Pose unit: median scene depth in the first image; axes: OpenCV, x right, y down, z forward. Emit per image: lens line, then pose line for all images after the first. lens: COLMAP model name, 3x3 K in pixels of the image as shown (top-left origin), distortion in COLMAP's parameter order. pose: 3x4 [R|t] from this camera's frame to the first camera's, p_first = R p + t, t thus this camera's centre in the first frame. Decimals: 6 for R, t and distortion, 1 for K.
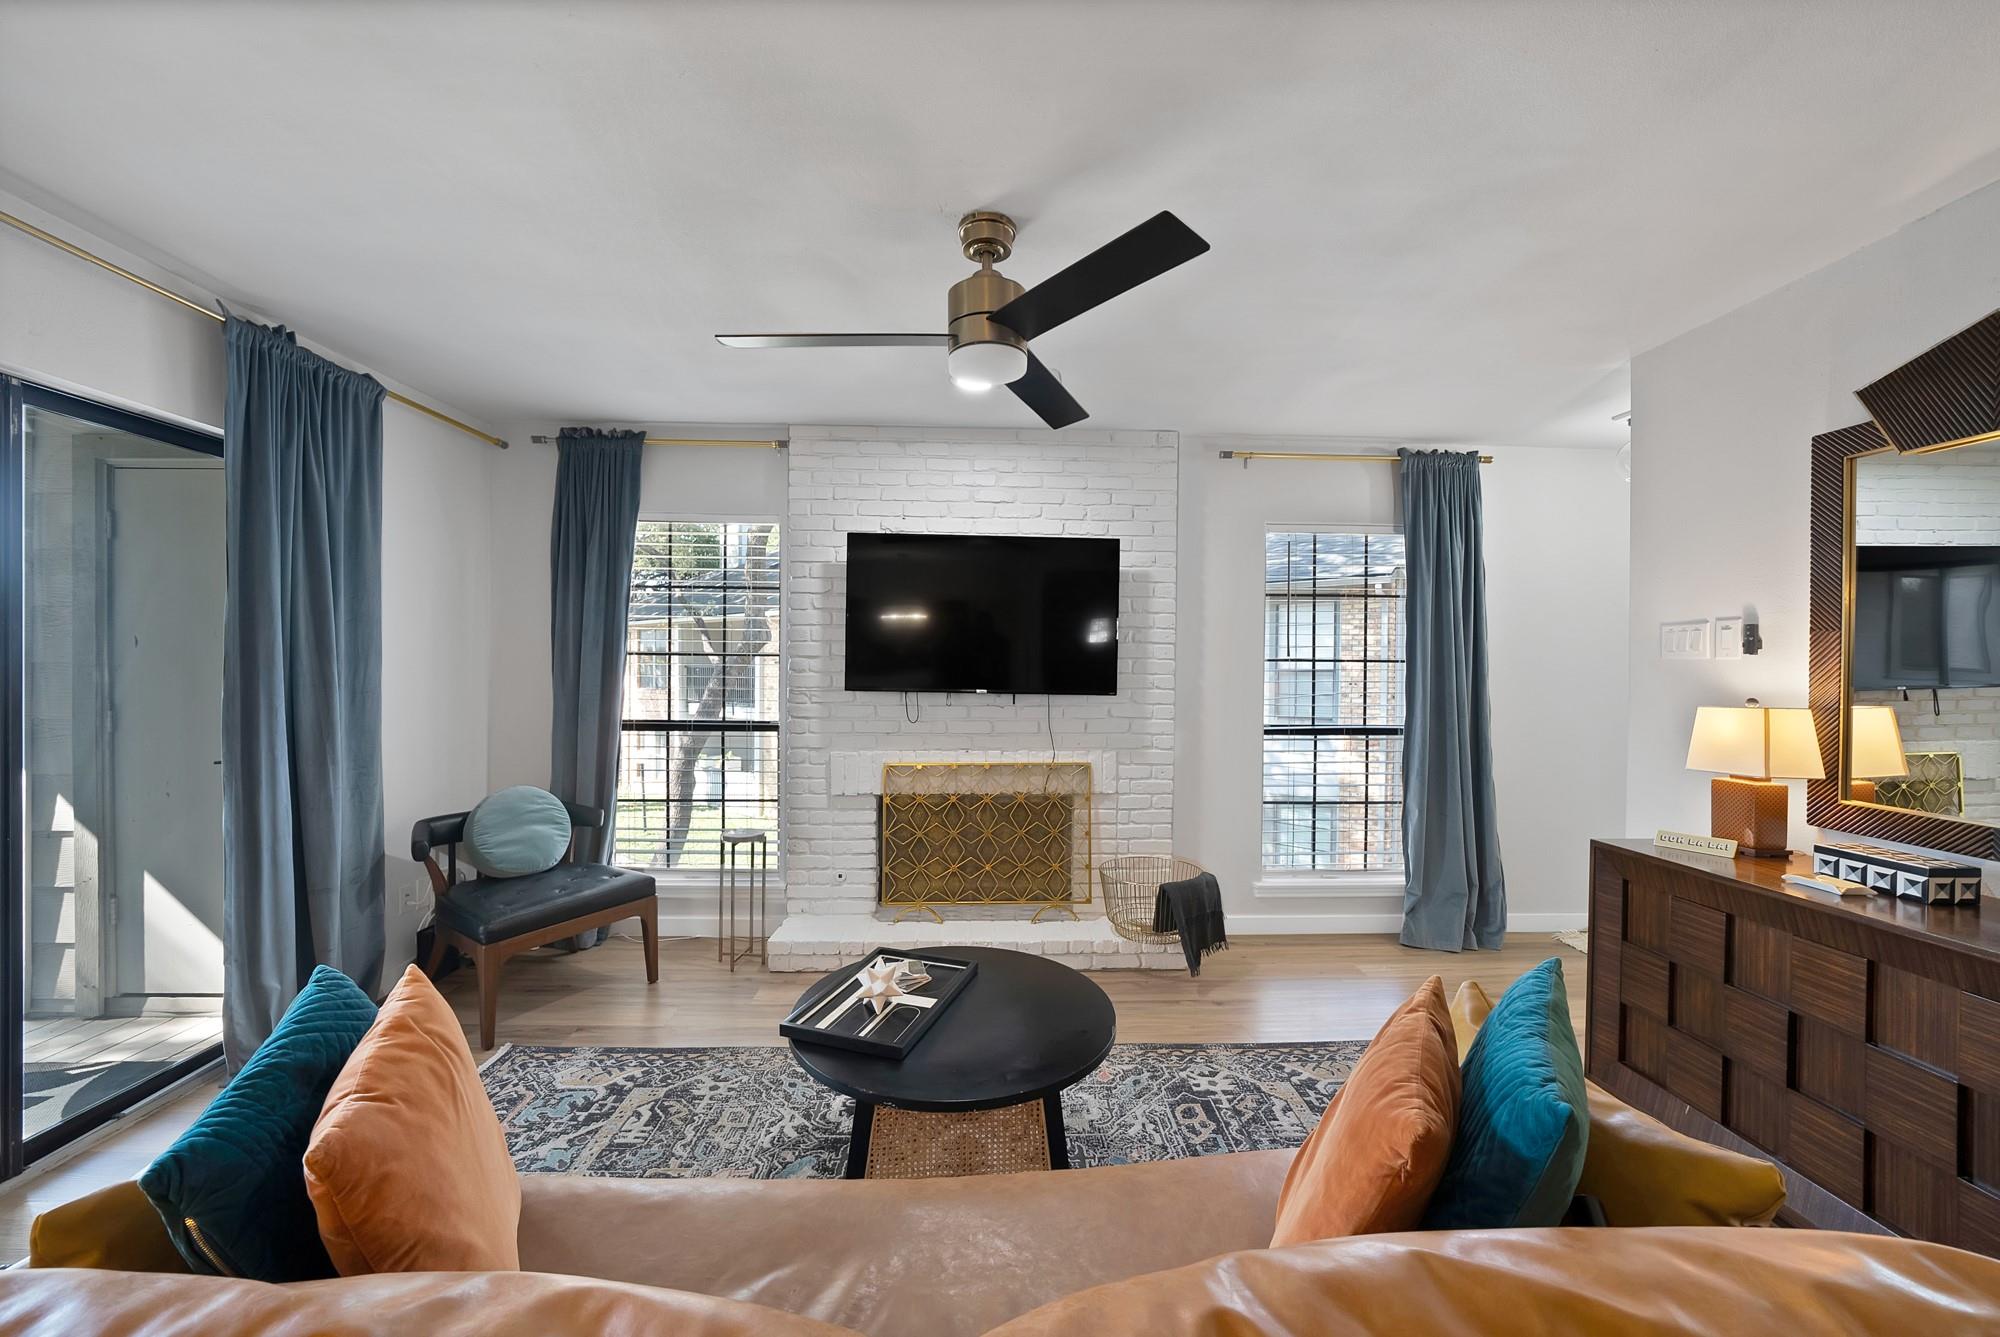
lens RADIAL K [[745.4, 0, 1003.9], [0, 745.4, 672.6], [0, 0, 1]] dist [-0.019786, 0.000085]
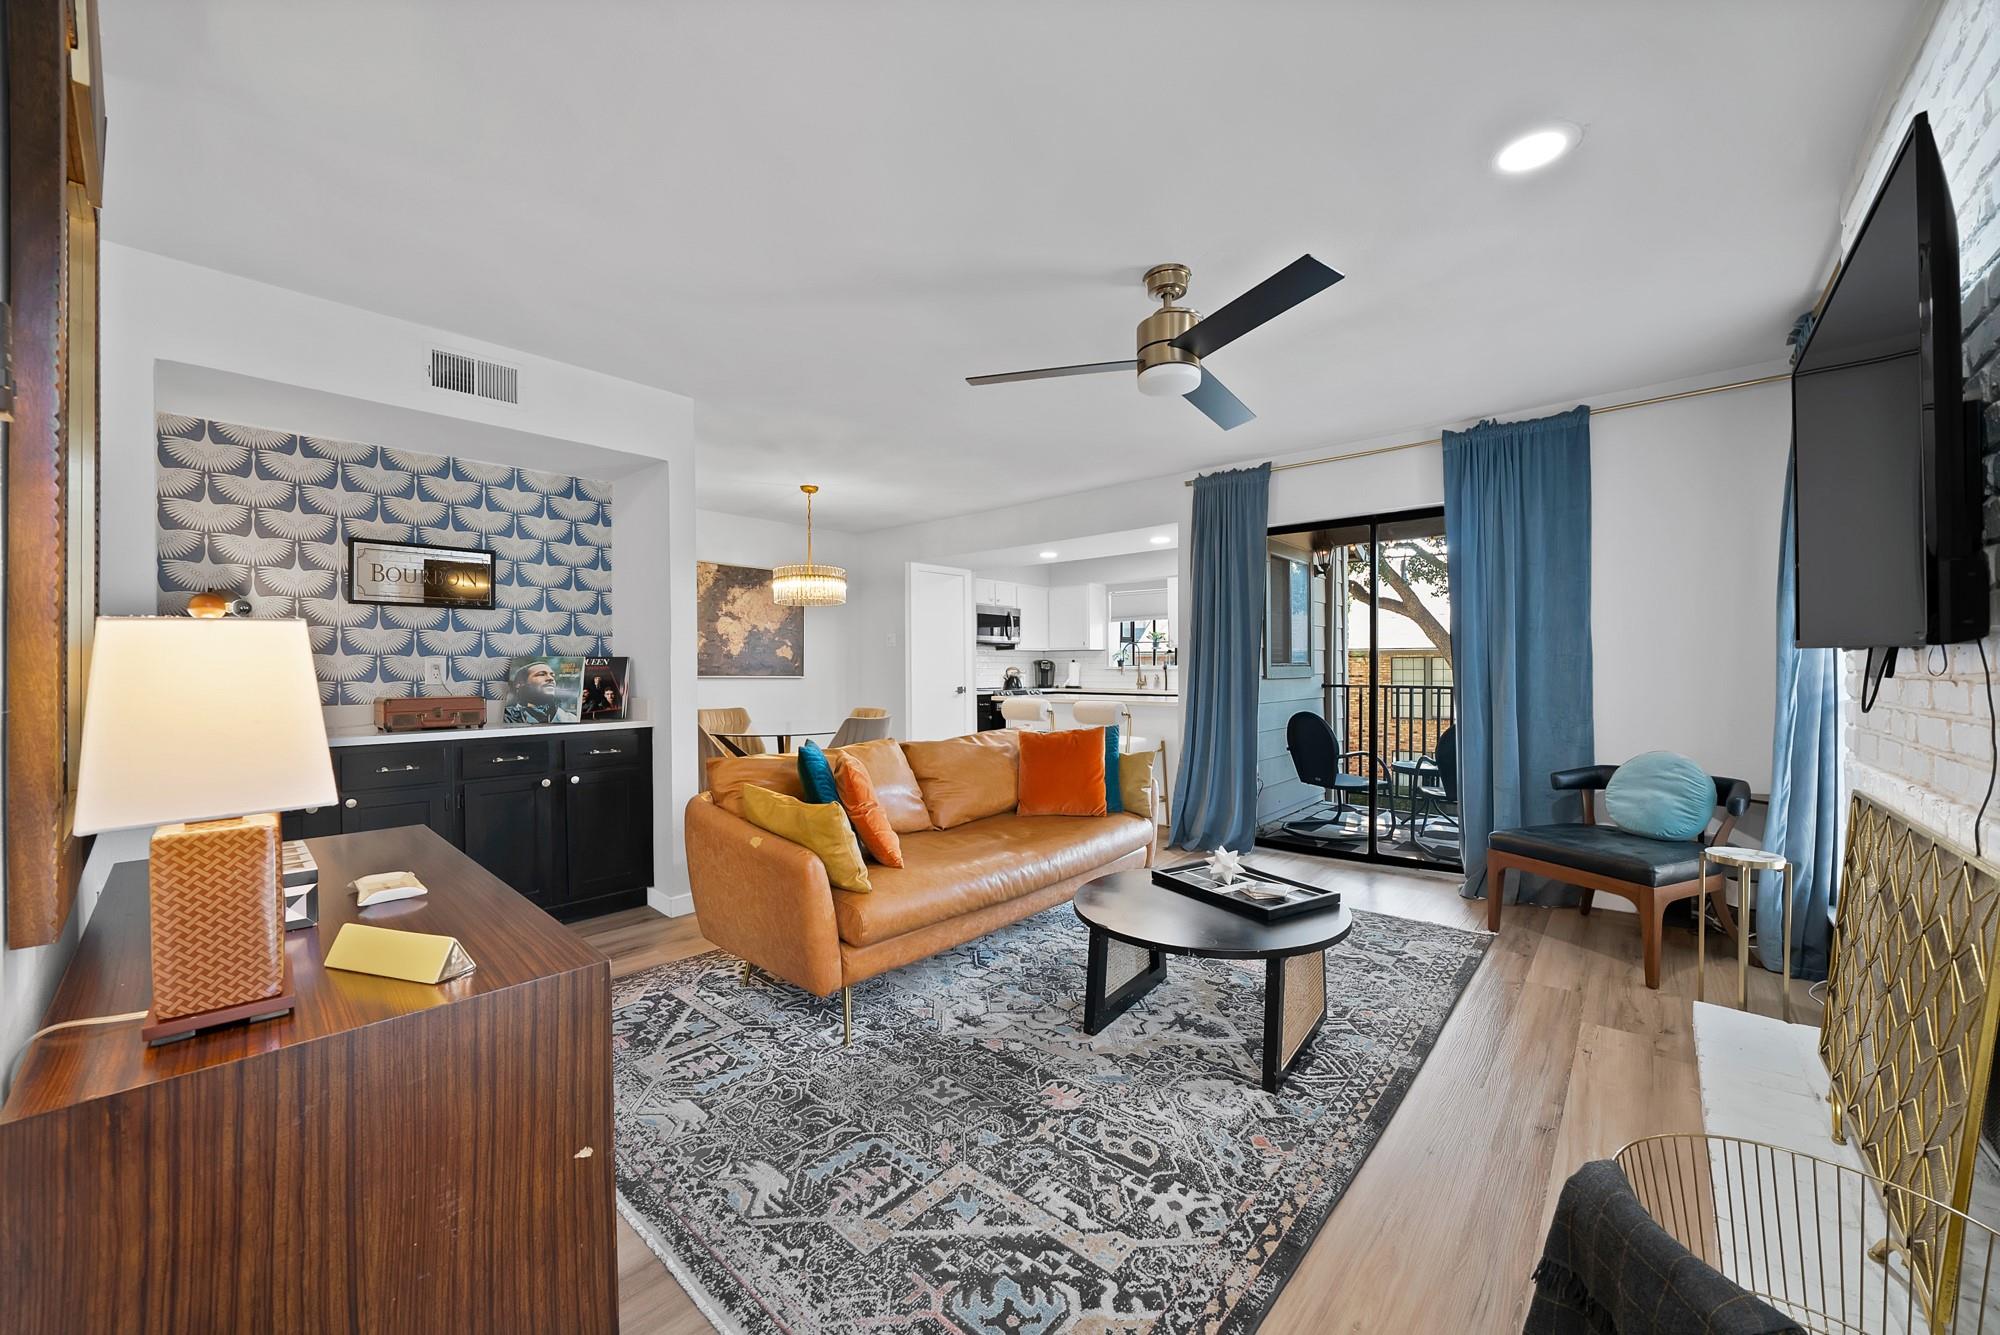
lens RADIAL K [[745.4, 0, 1006.5], [0, 745.4, 671.2], [0, 0, 1]] dist [-0.019786, 0.000085]
pose [[-0.679979, -0.000871, -0.733231, 0.602032], [-0.006864, 0.999963, 0.005178, 0.041676], [0.733200, 0.008553, -0.679960, 0.913563]]
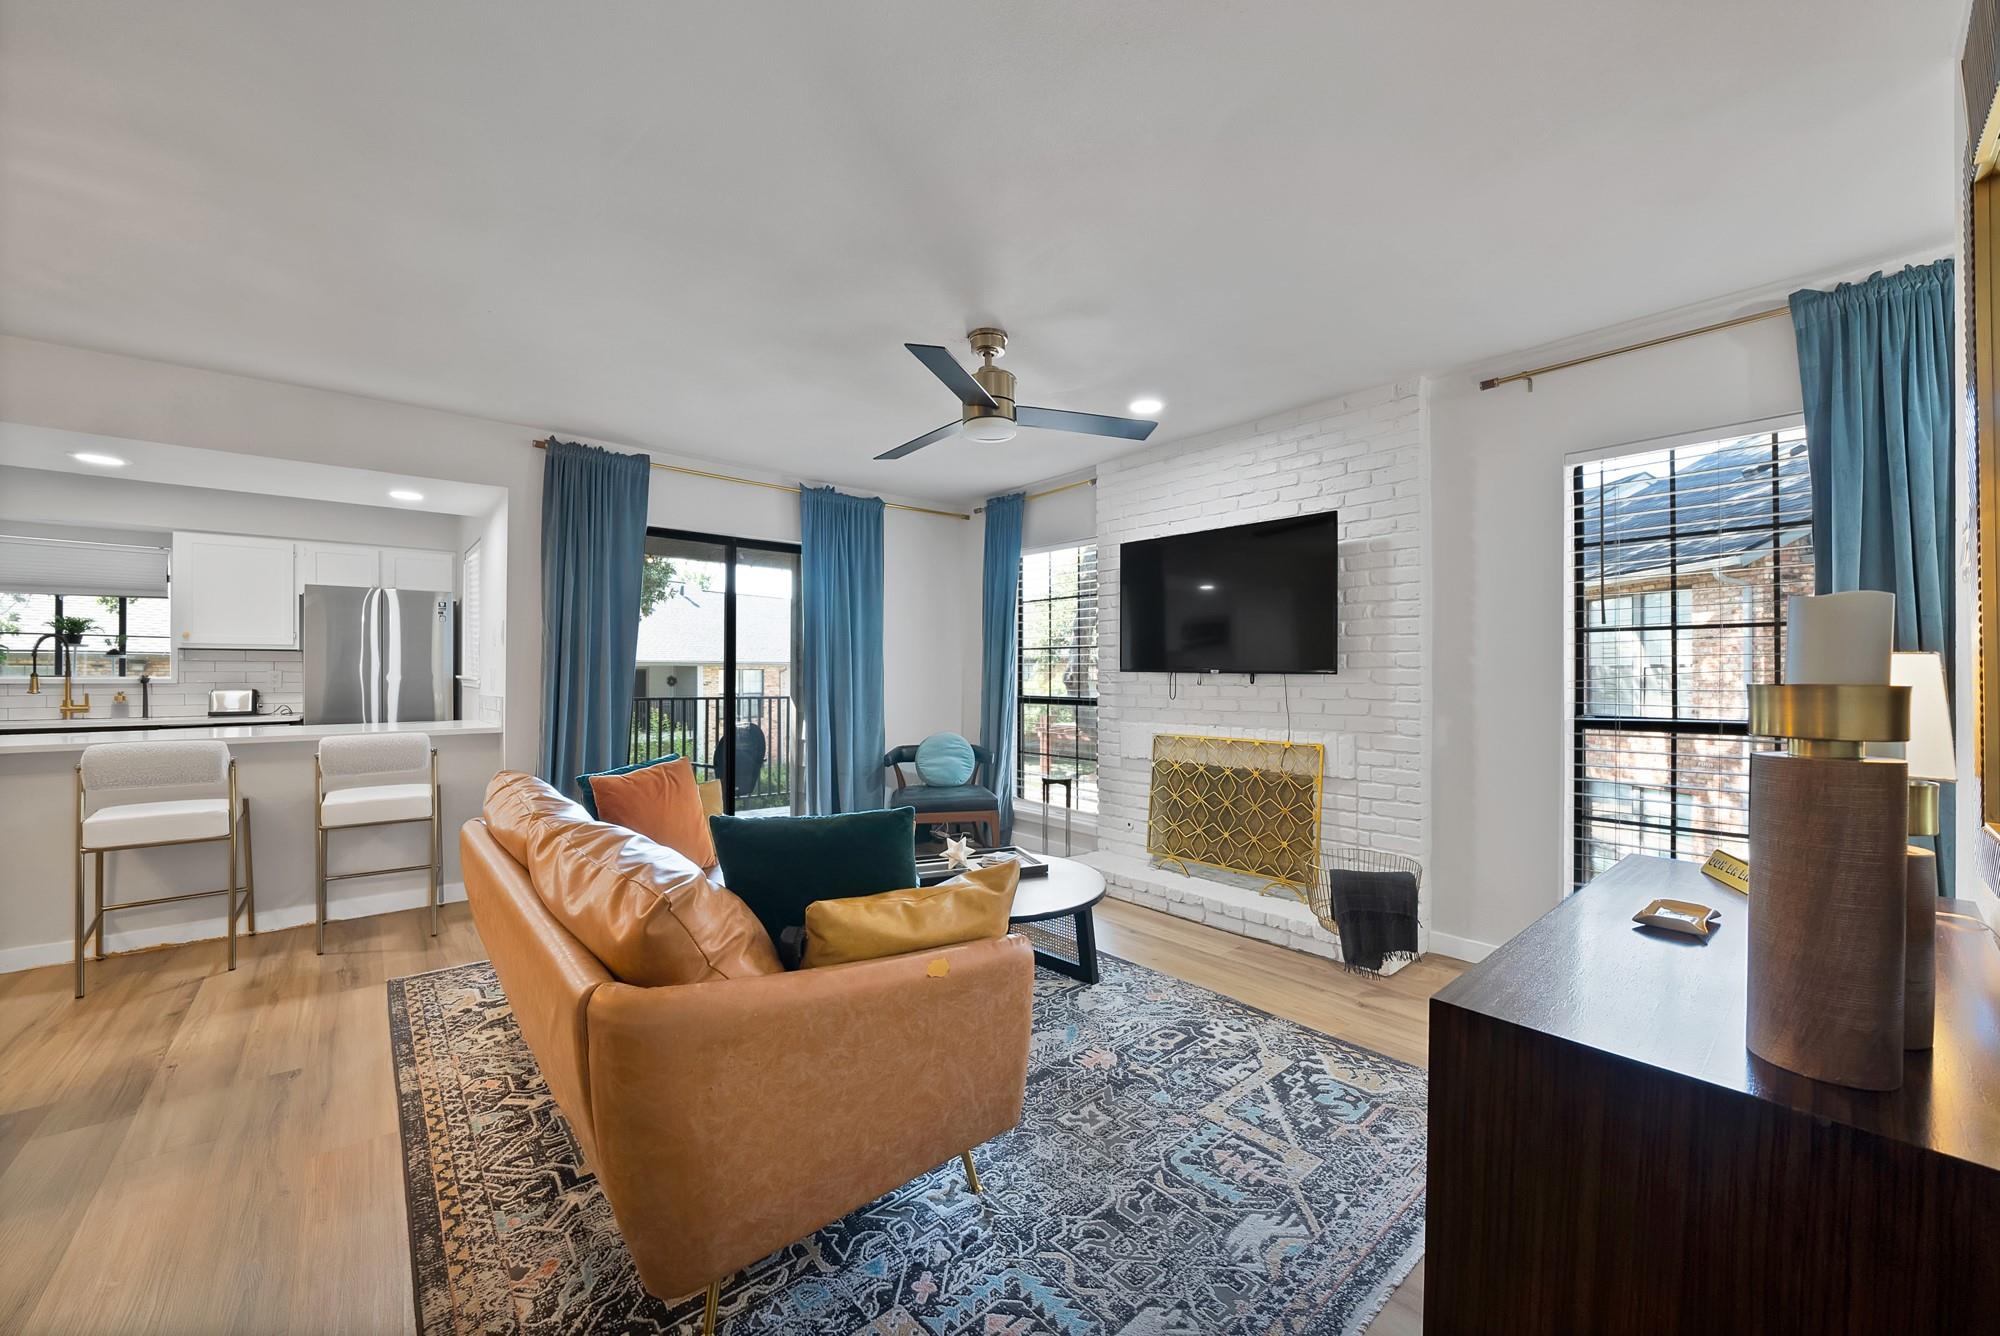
lens RADIAL K [[745.4, 0, 1003.6], [0, 745.4, 681.5], [0, 0, 1]] dist [-0.019786, 0.000085]
pose [[0.635541, -0.000141, -0.772067, 0.606334], [-0.000593, 1.000000, -0.000670, 0.039930], [0.772067, 0.000884, 0.635541, 0.062649]]
